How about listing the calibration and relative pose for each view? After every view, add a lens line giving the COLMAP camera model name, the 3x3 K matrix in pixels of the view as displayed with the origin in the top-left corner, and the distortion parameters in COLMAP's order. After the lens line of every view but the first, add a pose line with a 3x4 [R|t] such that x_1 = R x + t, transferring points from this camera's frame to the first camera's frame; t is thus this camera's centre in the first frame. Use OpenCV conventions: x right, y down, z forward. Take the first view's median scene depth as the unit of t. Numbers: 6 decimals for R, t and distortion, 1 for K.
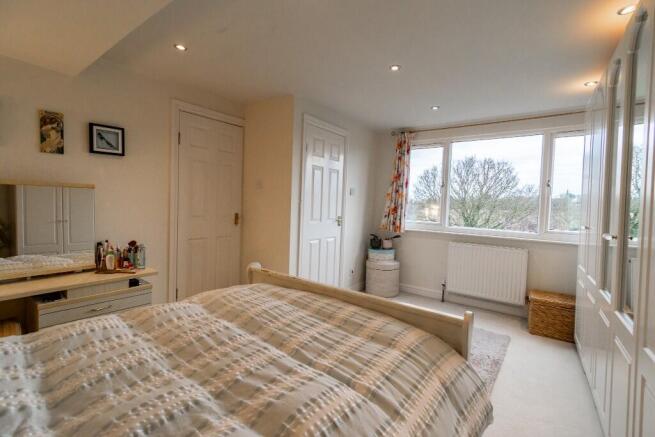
lens RADIAL K [[285.7, 0, 329.6], [0, 285.7, 215.9], [0, 0, 1]] dist [-0.002799, -0.001941]
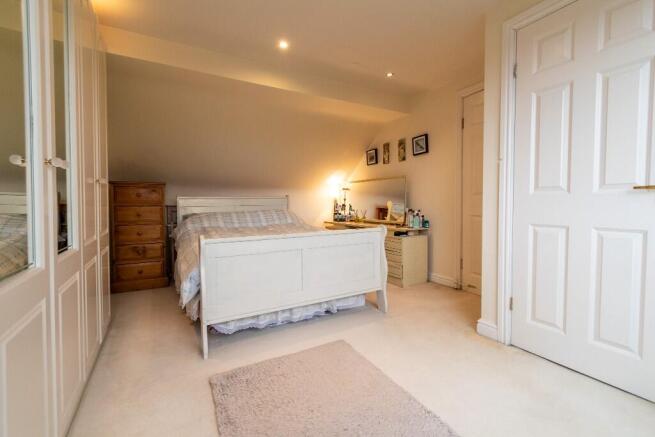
lens RADIAL K [[285.7, 0, 327.3], [0, 285.7, 212.8], [0, 0, 1]] dist [-0.002799, -0.001941]
pose [[-0.410274, 0.007464, -0.911932, 0.220330], [-0.038096, 0.998953, 0.025315, 0.021447], [0.911166, 0.045128, -0.409561, 0.309350]]
